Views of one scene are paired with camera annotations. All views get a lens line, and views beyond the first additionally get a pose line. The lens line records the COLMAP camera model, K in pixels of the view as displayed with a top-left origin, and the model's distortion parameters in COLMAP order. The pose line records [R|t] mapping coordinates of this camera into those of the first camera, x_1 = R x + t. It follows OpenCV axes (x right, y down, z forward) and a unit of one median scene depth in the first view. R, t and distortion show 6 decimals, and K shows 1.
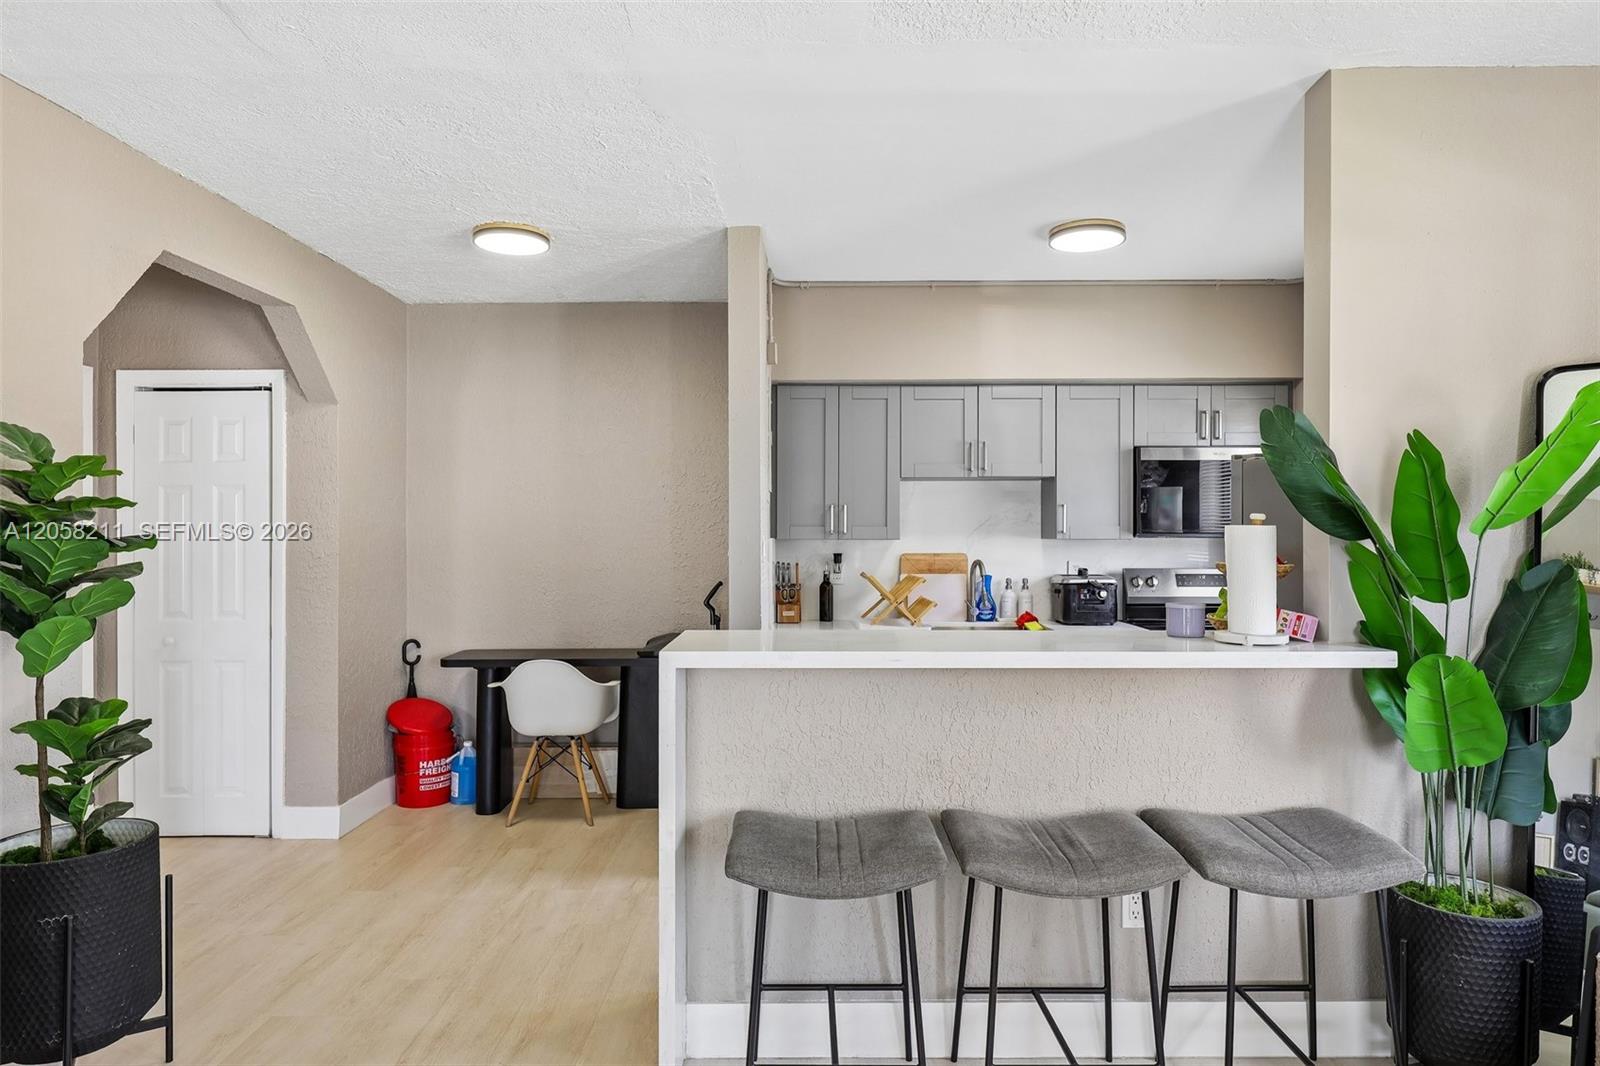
lens RADIAL K [[963.6, 0, 809.1], [0, 963.6, 526.4], [0, 0, 1]] dist [-0.006800, 0.002533]
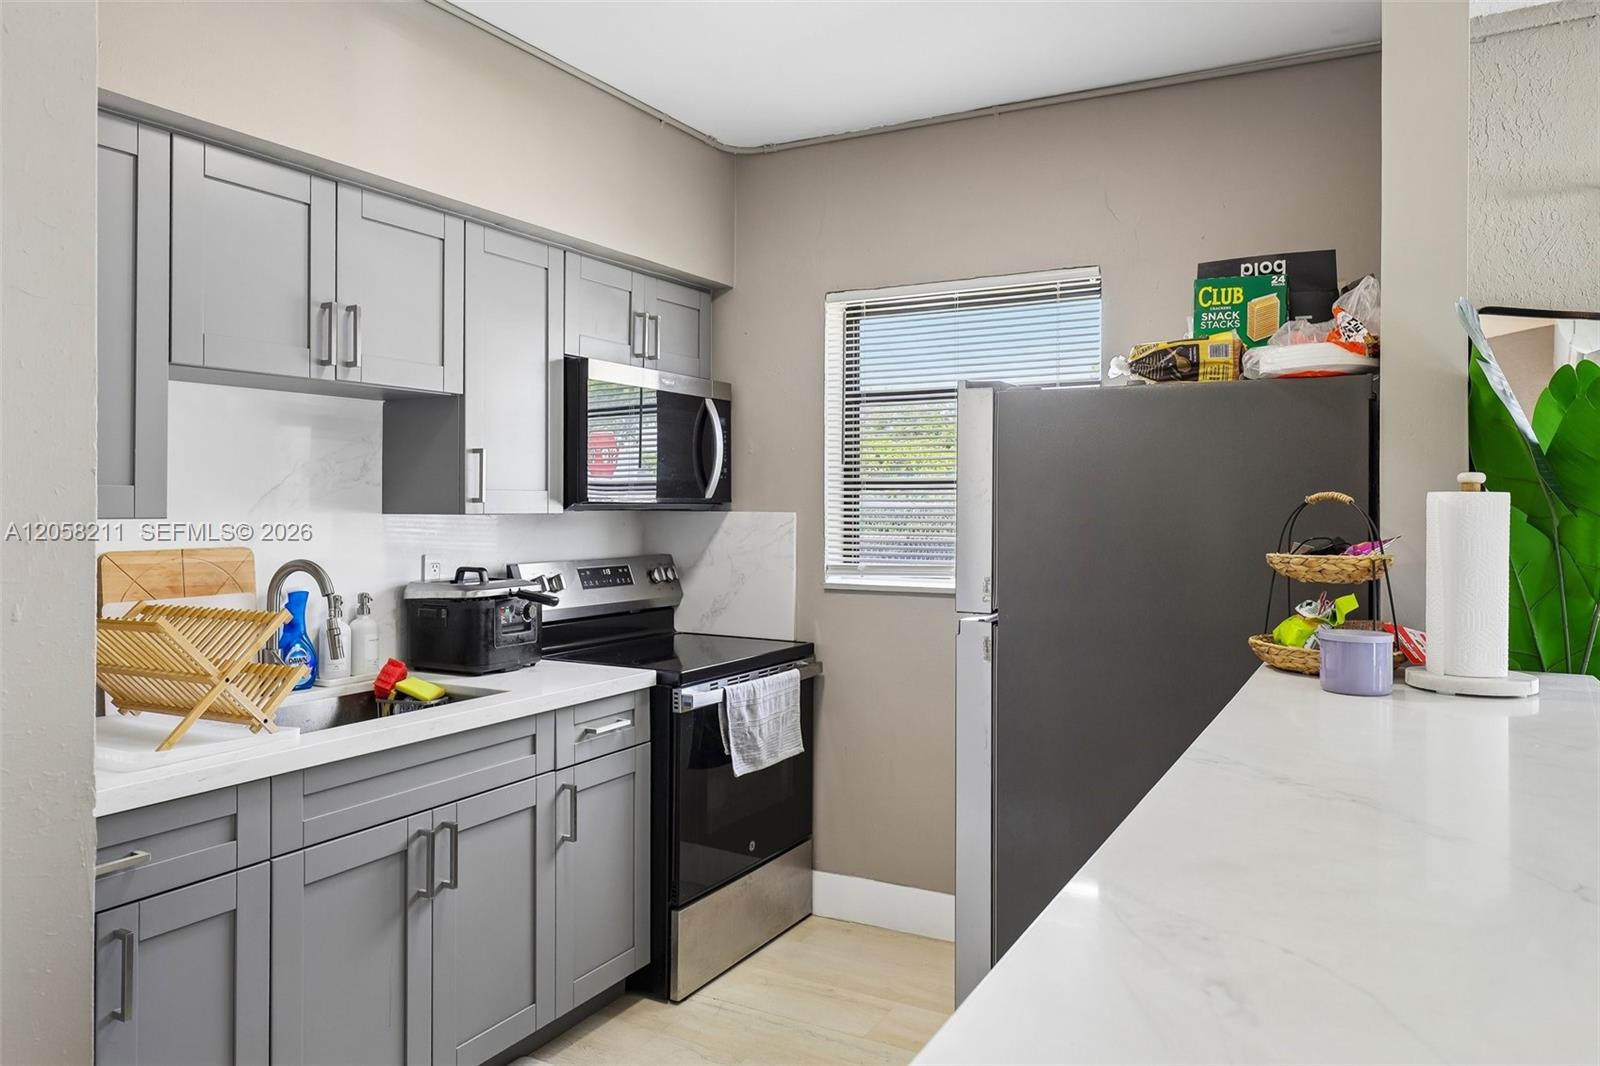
lens RADIAL K [[1120.7, 0, 812.7], [0, 1120.7, 513.6], [0, 0, 1]] dist [0.012886, 0.013432]
pose [[0.468806, -0.005653, 0.883283, -0.212274], [-0.008345, 0.999907, 0.010829, 0.005200], [-0.883261, -0.012448, 0.468715, 0.602639]]
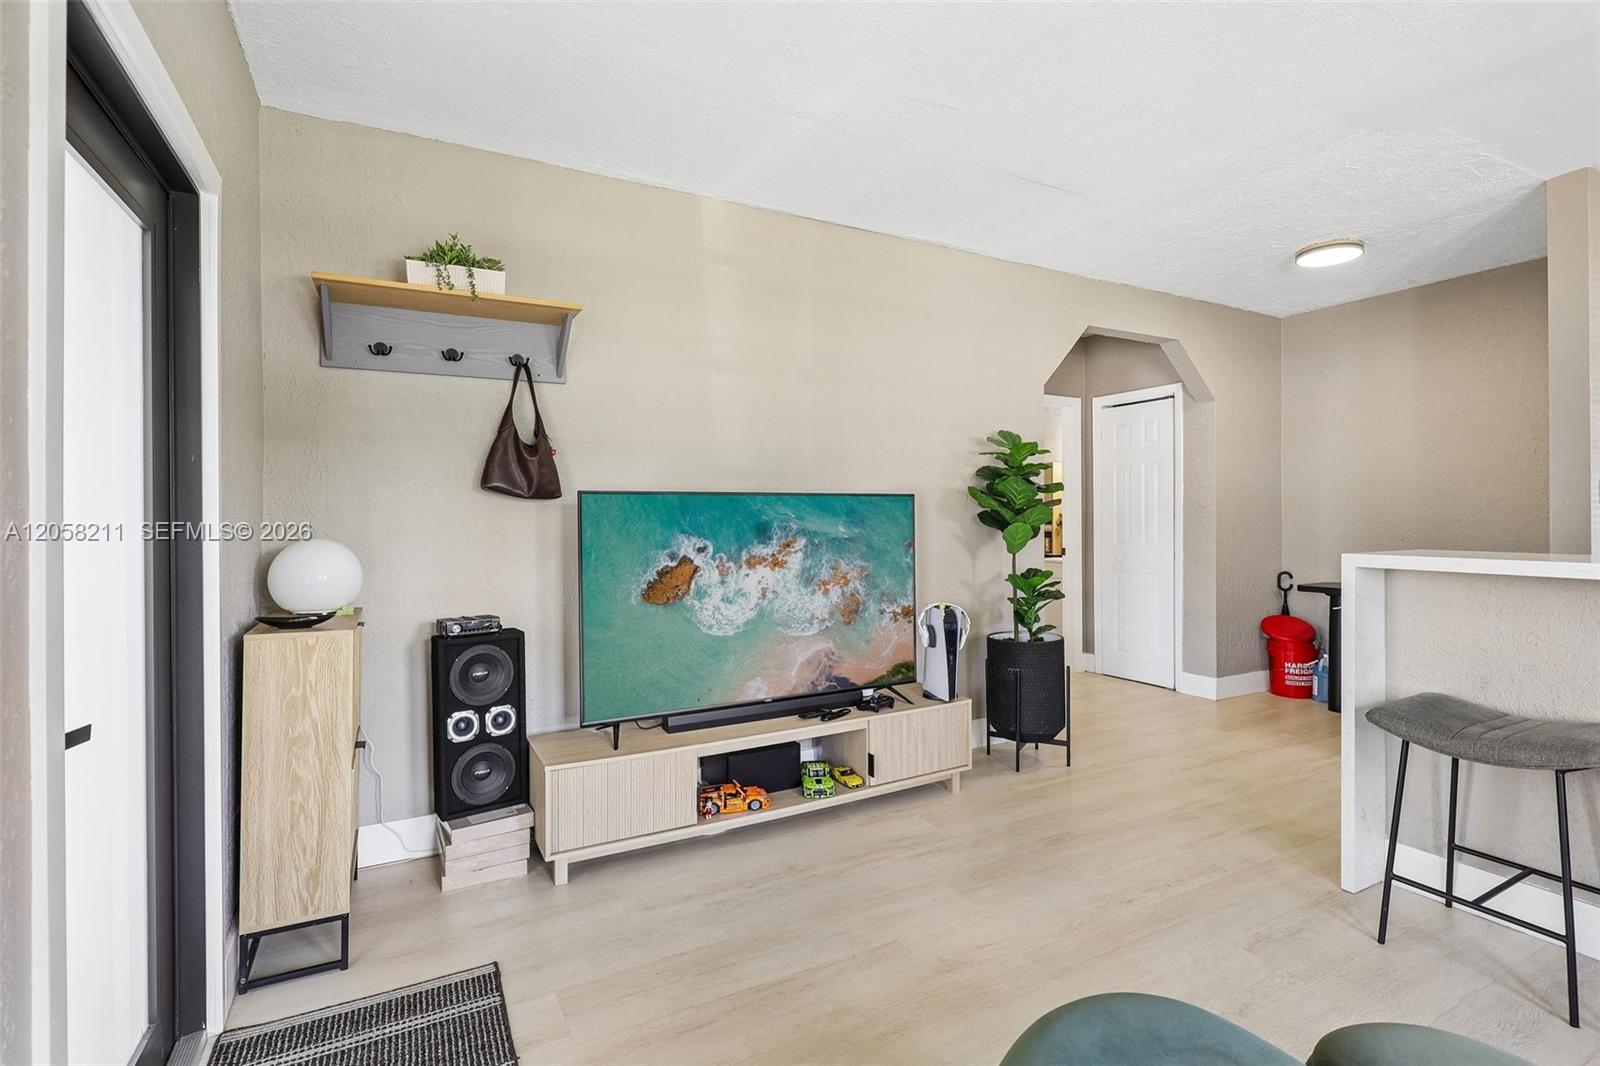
lens RADIAL K [[762.4, 0, 823.1], [0, 762.4, 515.1], [0, 0, 1]] dist [0.001009, -0.002851]
pose [[0.486287, -0.000851, -0.873799, 0.223892], [0.007608, 0.999966, 0.003261, 0.036722], [0.873766, -0.008233, 0.486277, -0.072475]]
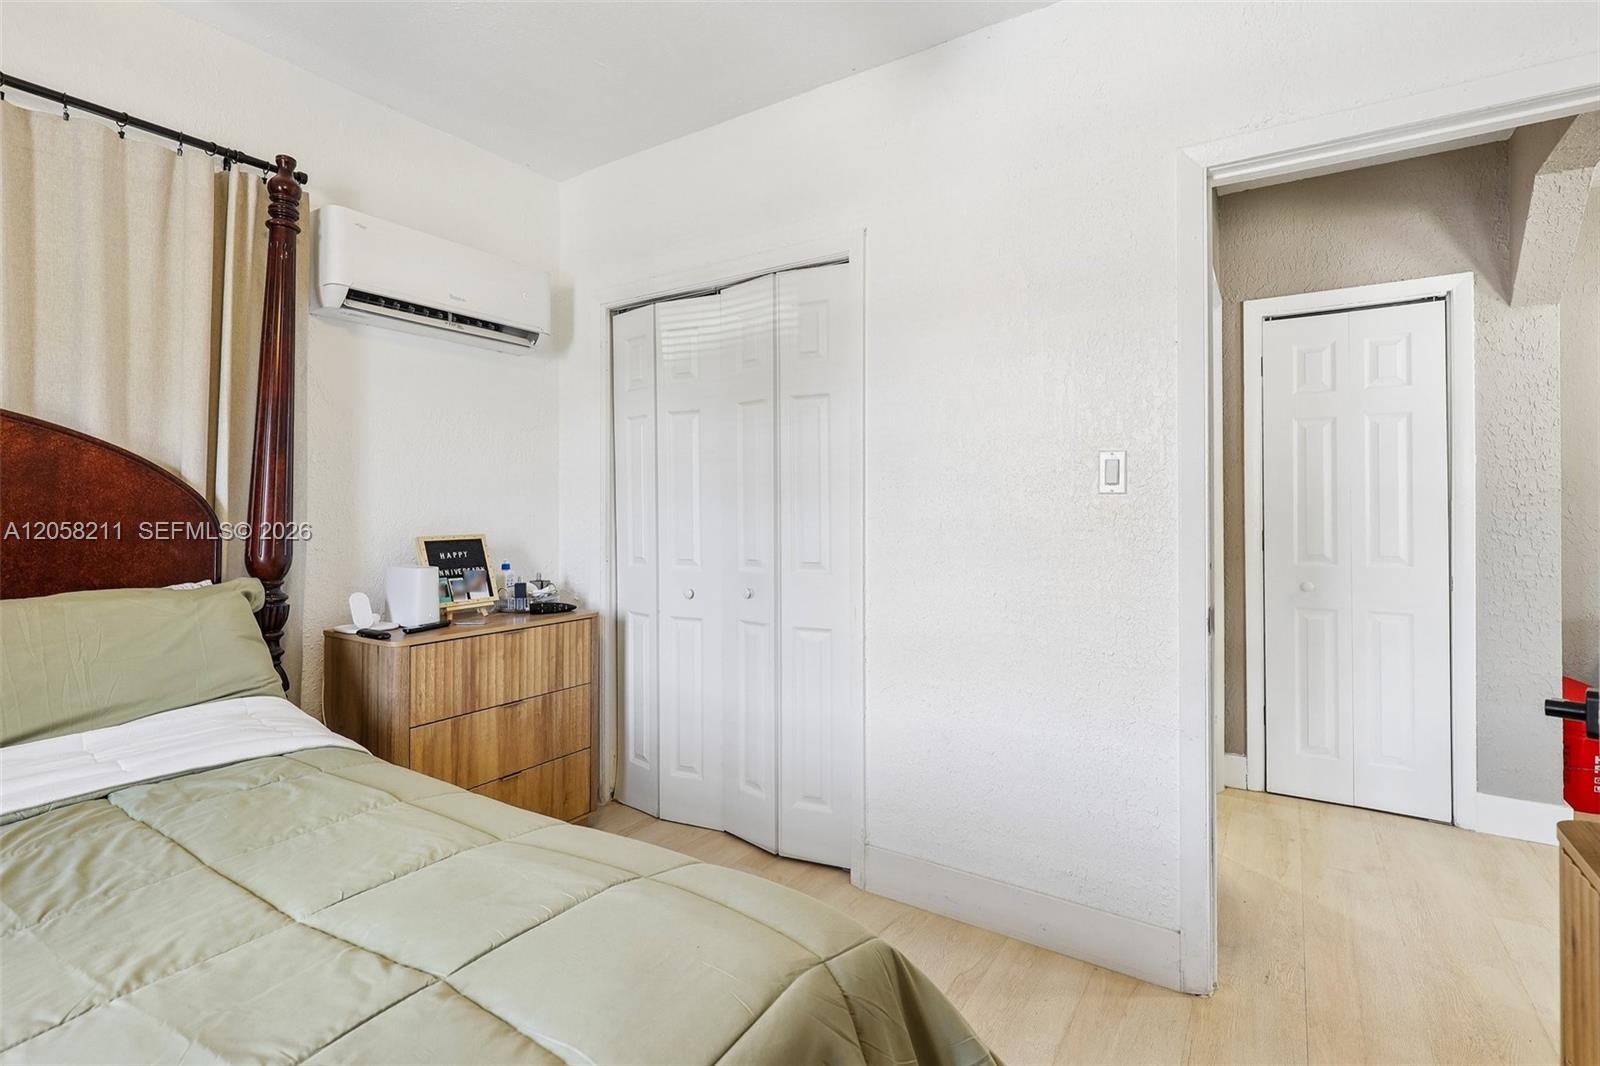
lens RADIAL K [[724.2, 0, 819.9], [0, 724.2, 513.5], [0, 0, 1]] dist [-0.002723, -0.001825]
pose [[0.839340, 0.006439, -0.543569, -0.681060], [-0.005745, 0.999979, 0.002973, 0.049789], [0.543577, 0.000627, 0.839359, 0.162027]]
